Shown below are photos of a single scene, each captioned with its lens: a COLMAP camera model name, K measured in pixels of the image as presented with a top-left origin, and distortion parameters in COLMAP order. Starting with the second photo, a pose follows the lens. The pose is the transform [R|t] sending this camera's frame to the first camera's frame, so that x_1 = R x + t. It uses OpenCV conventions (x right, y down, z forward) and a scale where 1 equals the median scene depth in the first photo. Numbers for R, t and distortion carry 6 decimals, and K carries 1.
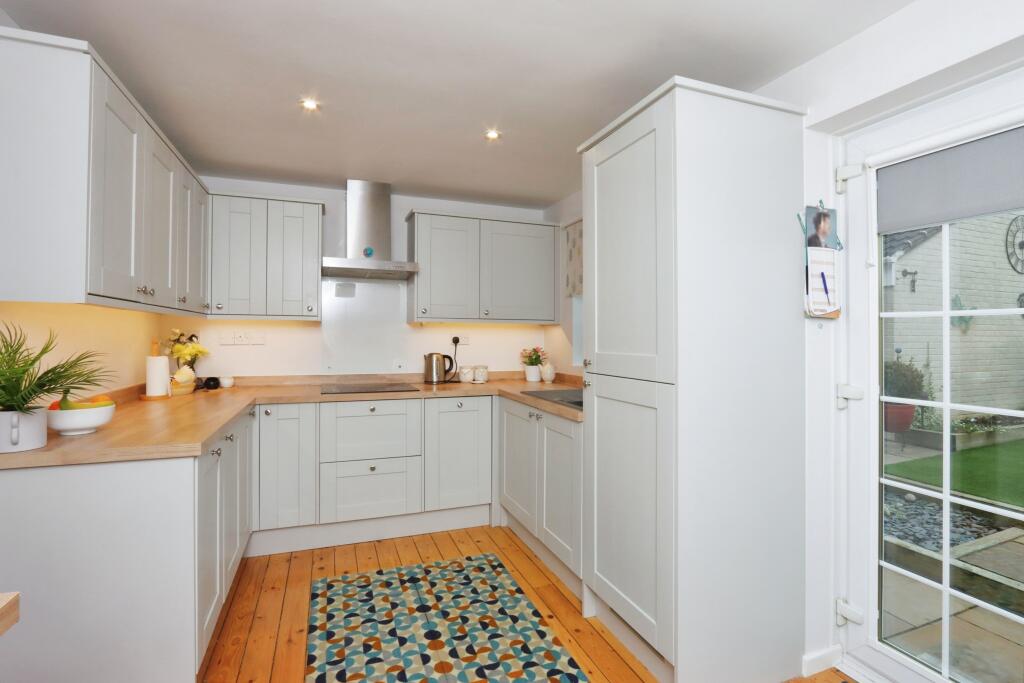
lens RADIAL K [[477.0, 0, 509.4], [0, 477.0, 335.5], [0, 0, 1]] dist [-0.002954, 0.000070]
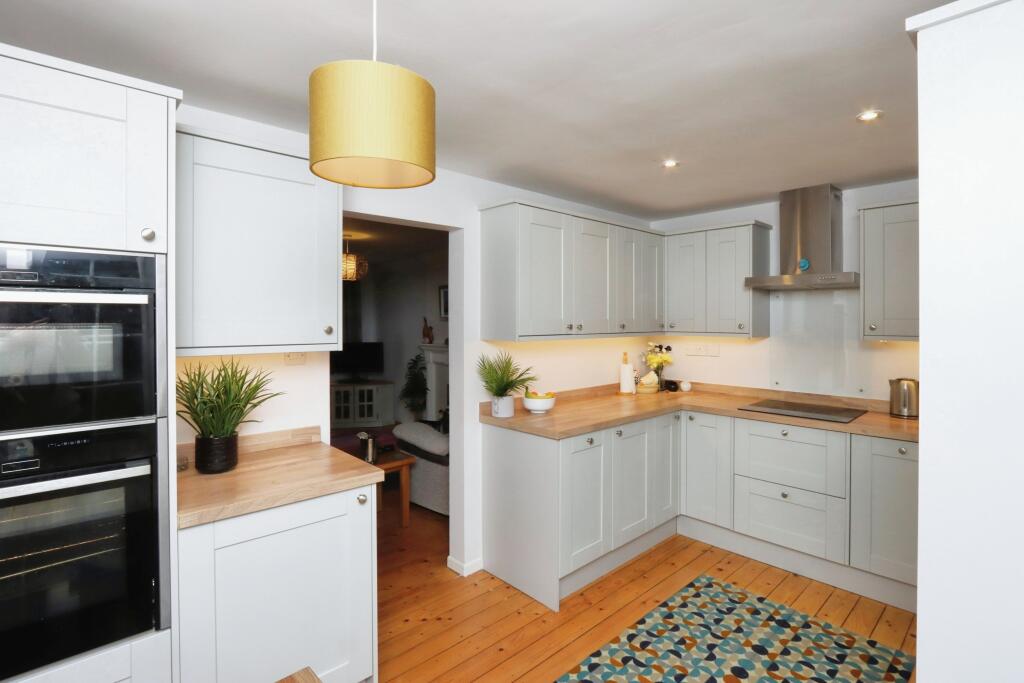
lens RADIAL K [[477.0, 0, 510.4], [0, 477.0, 334.8], [0, 0, 1]] dist [-0.002954, 0.000070]
pose [[0.409531, 0.014697, -0.912178, 0.441478], [0.001280, 0.999860, 0.016684, -0.073472], [0.912295, -0.008000, 0.409455, 0.137638]]
